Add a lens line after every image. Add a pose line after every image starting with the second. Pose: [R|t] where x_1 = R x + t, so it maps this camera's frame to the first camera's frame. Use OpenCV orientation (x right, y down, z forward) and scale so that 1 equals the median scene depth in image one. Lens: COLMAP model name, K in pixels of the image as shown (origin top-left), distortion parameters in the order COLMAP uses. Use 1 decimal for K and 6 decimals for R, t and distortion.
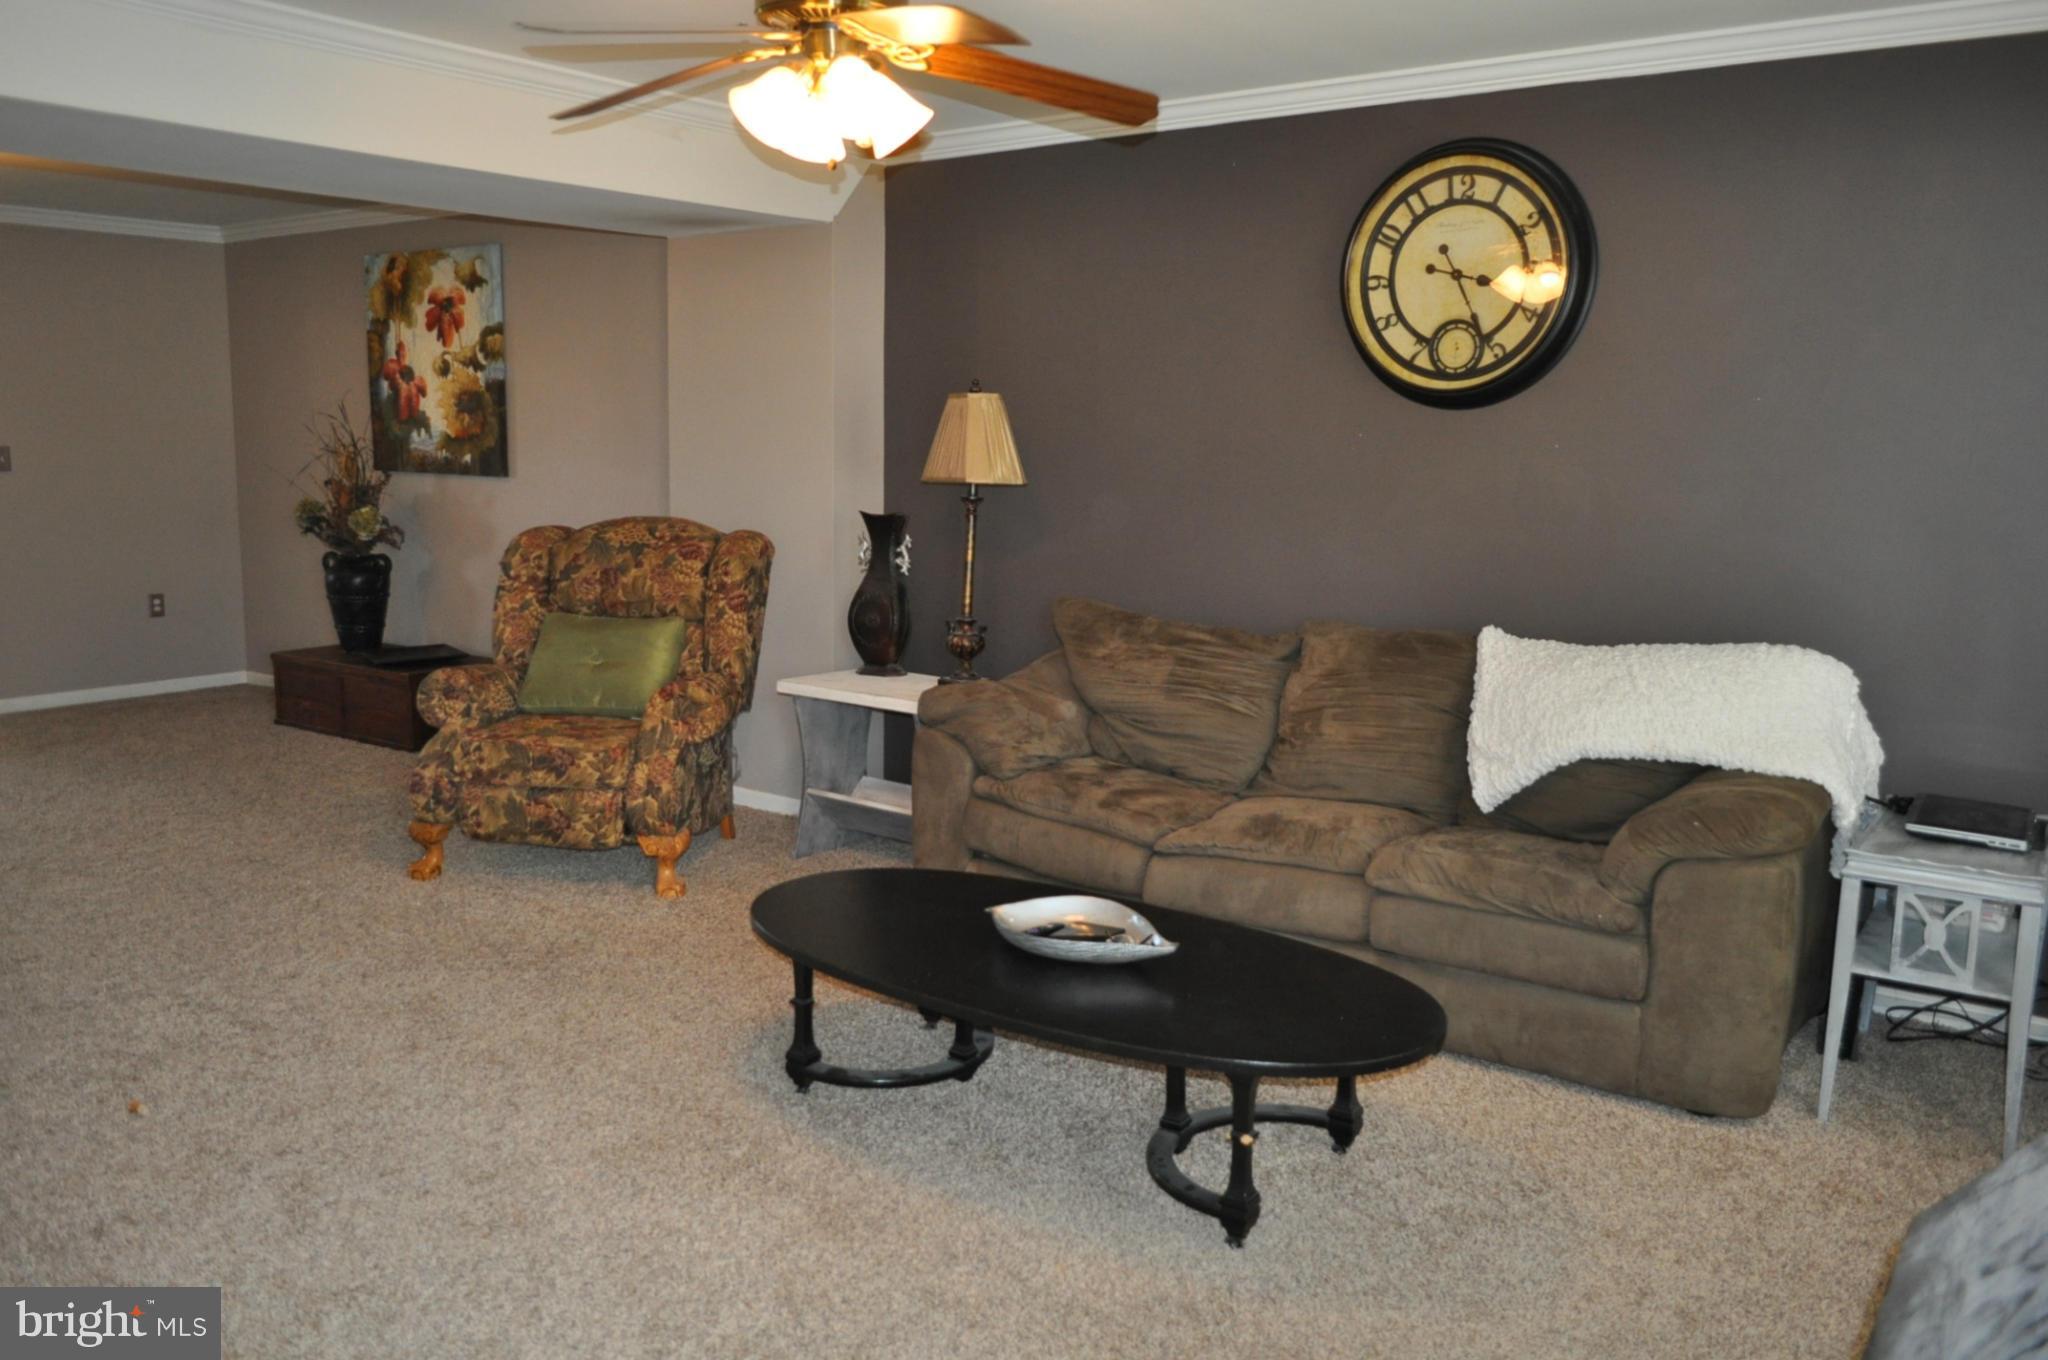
lens RADIAL K [[1605.0, 0, 1034.6], [0, 1605.0, 668.1], [0, 0, 1]] dist [-0.001919, 0.002046]
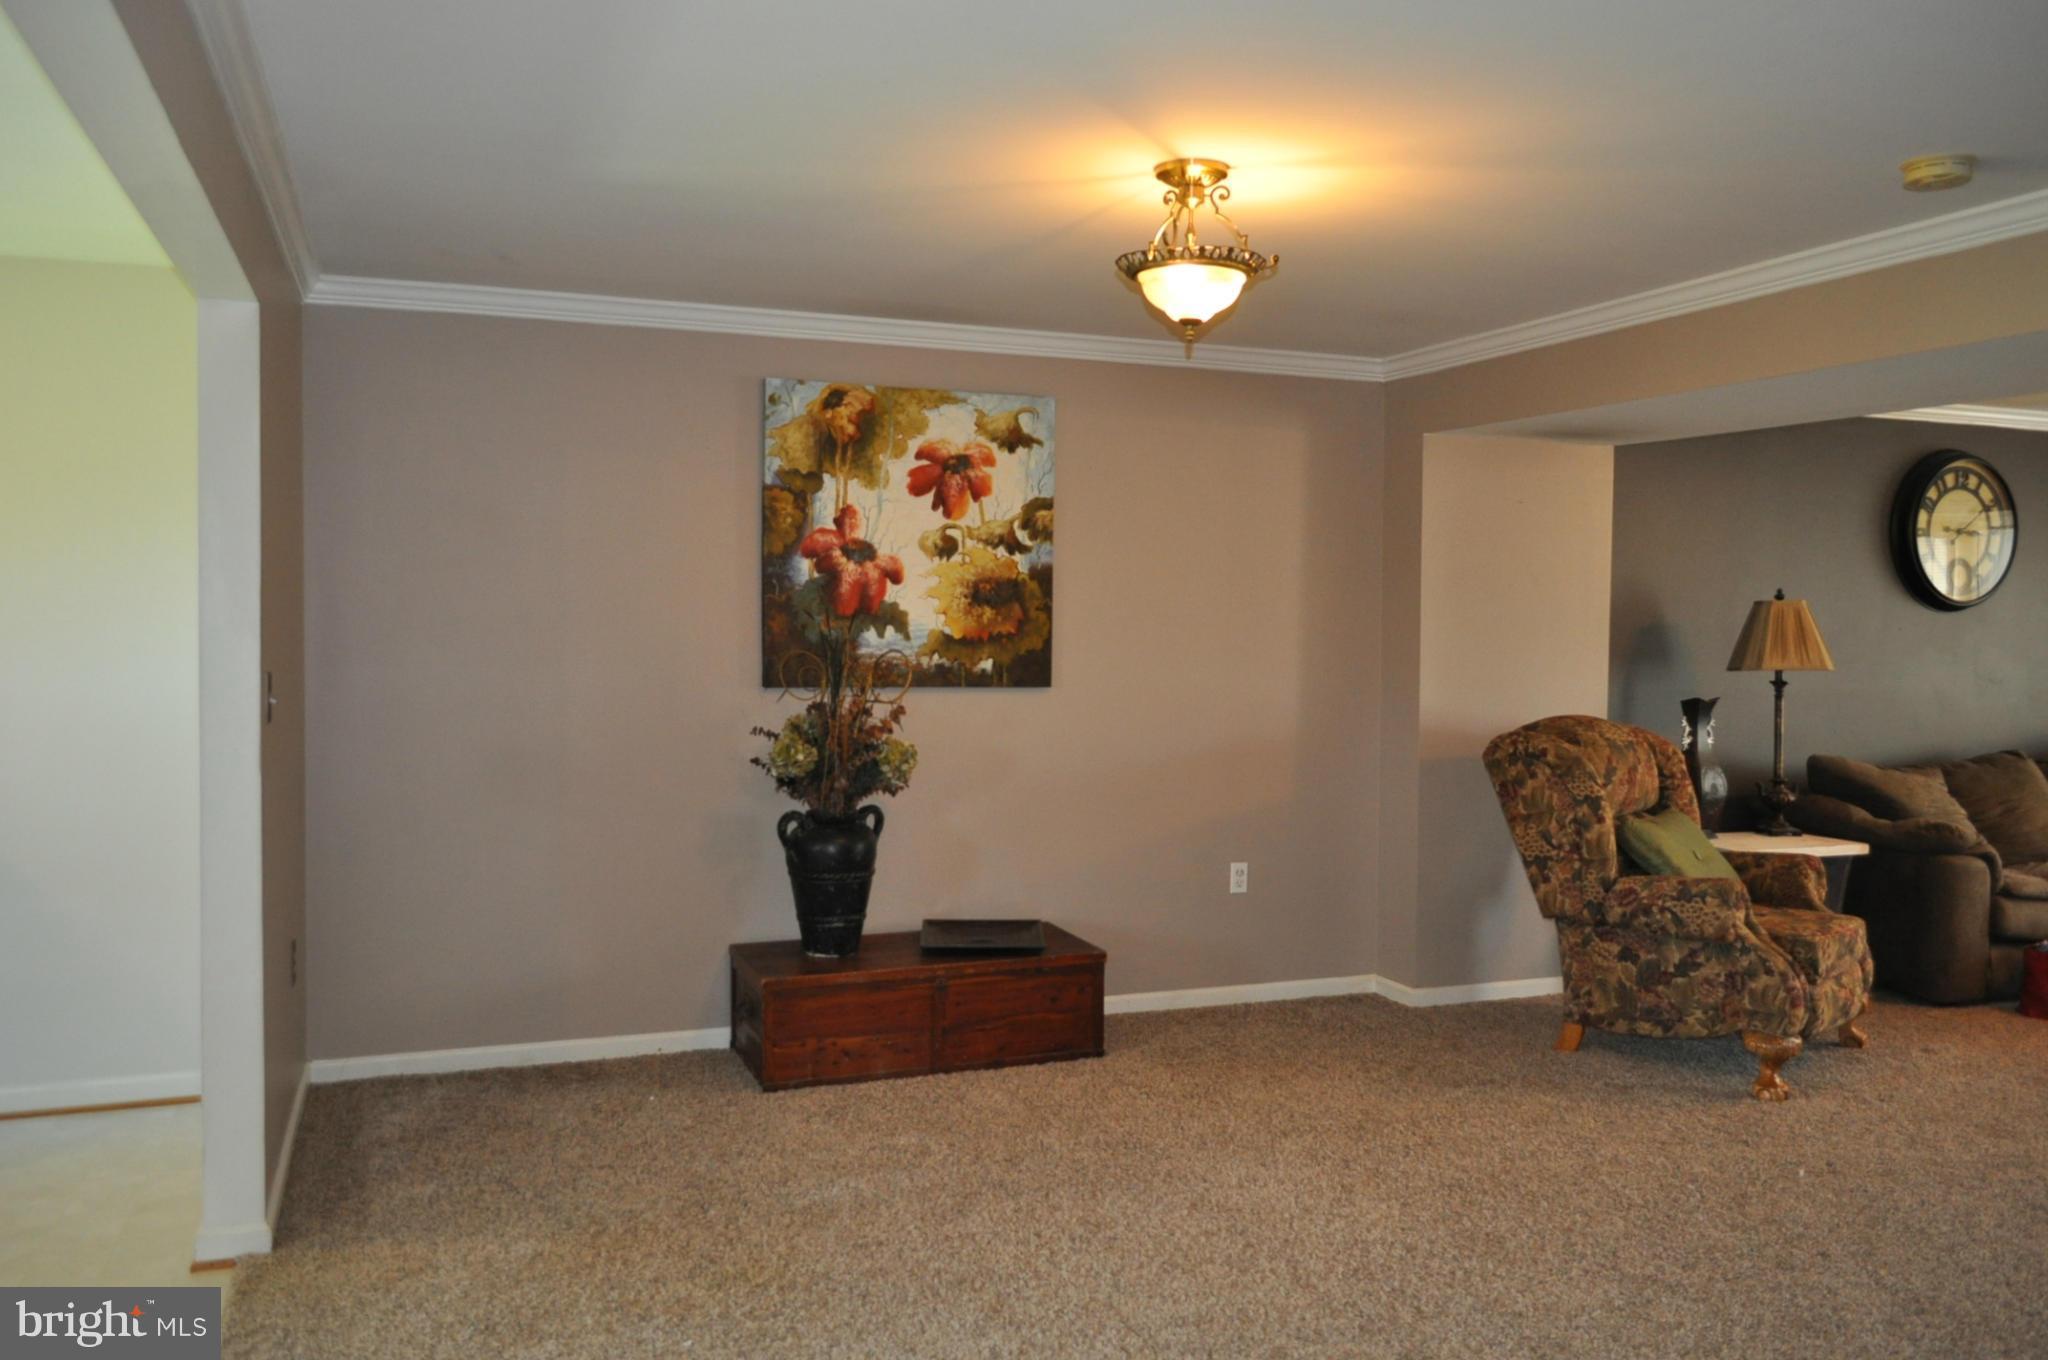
lens RADIAL K [[1605.0, 0, 1034.6], [0, 1605.0, 668.1], [0, 0, 1]] dist [-0.001919, 0.002046]
pose [[0.530889, -0.032999, 0.846799, -0.978558], [0.119416, 0.992184, -0.036201, -0.098702], [-0.838986, 0.120340, 0.530680, 0.574754]]
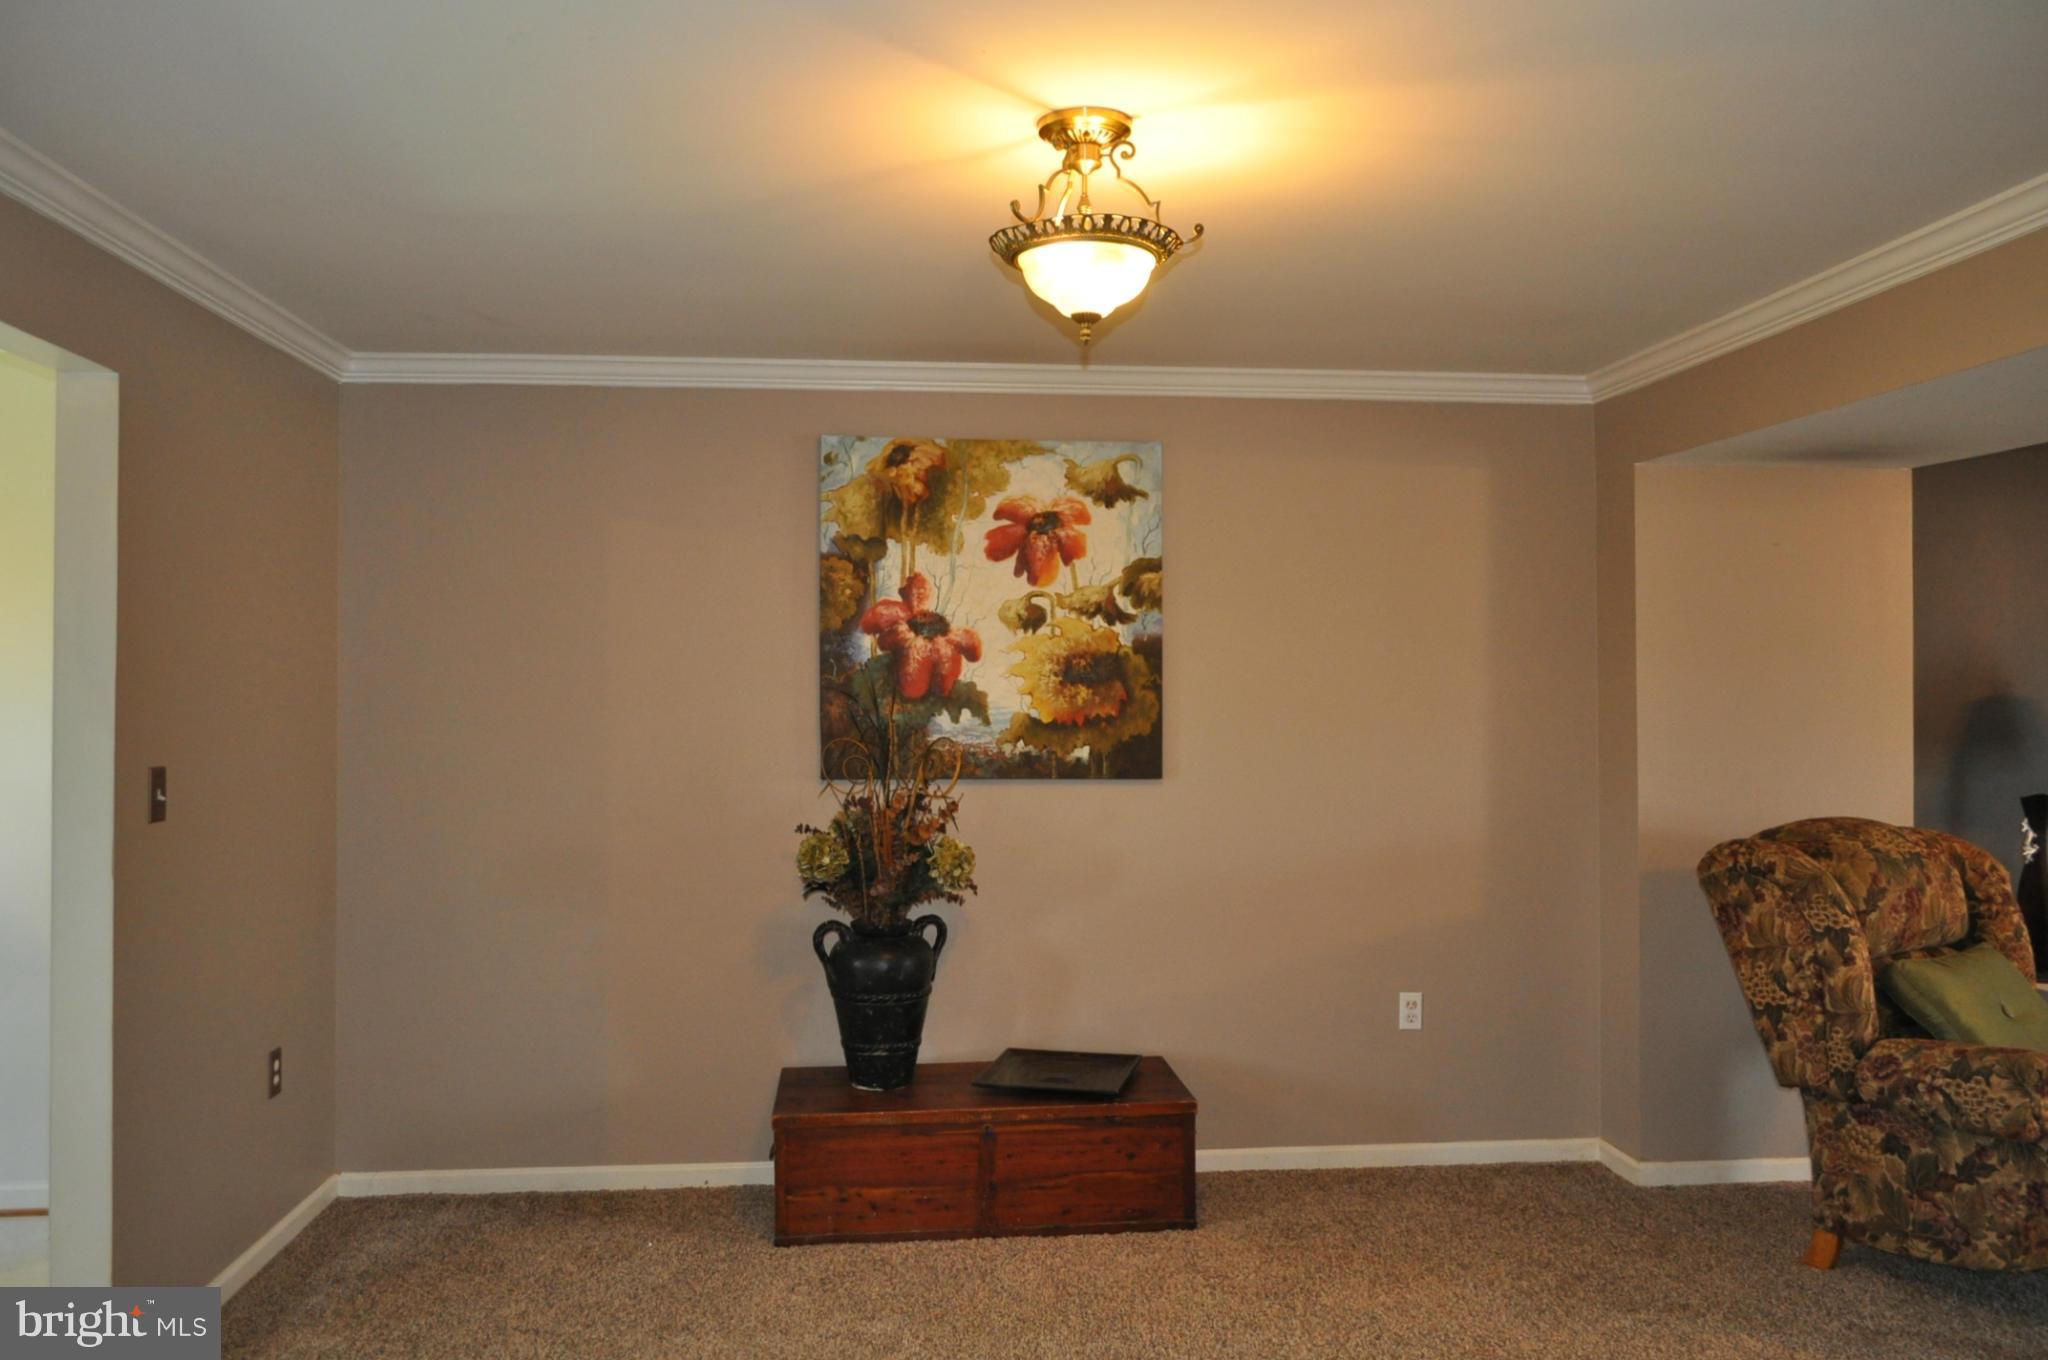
lens RADIAL K [[1597.8, 0, 1025.6], [0, 1597.8, 669.5], [0, 0, 1]] dist [-0.009462, 0.003895]
pose [[0.741519, -0.002776, 0.670926, -0.803303], [0.107677, 0.987521, -0.114921, -0.091650], [-0.662235, 0.157460, 0.732565, 0.528907]]
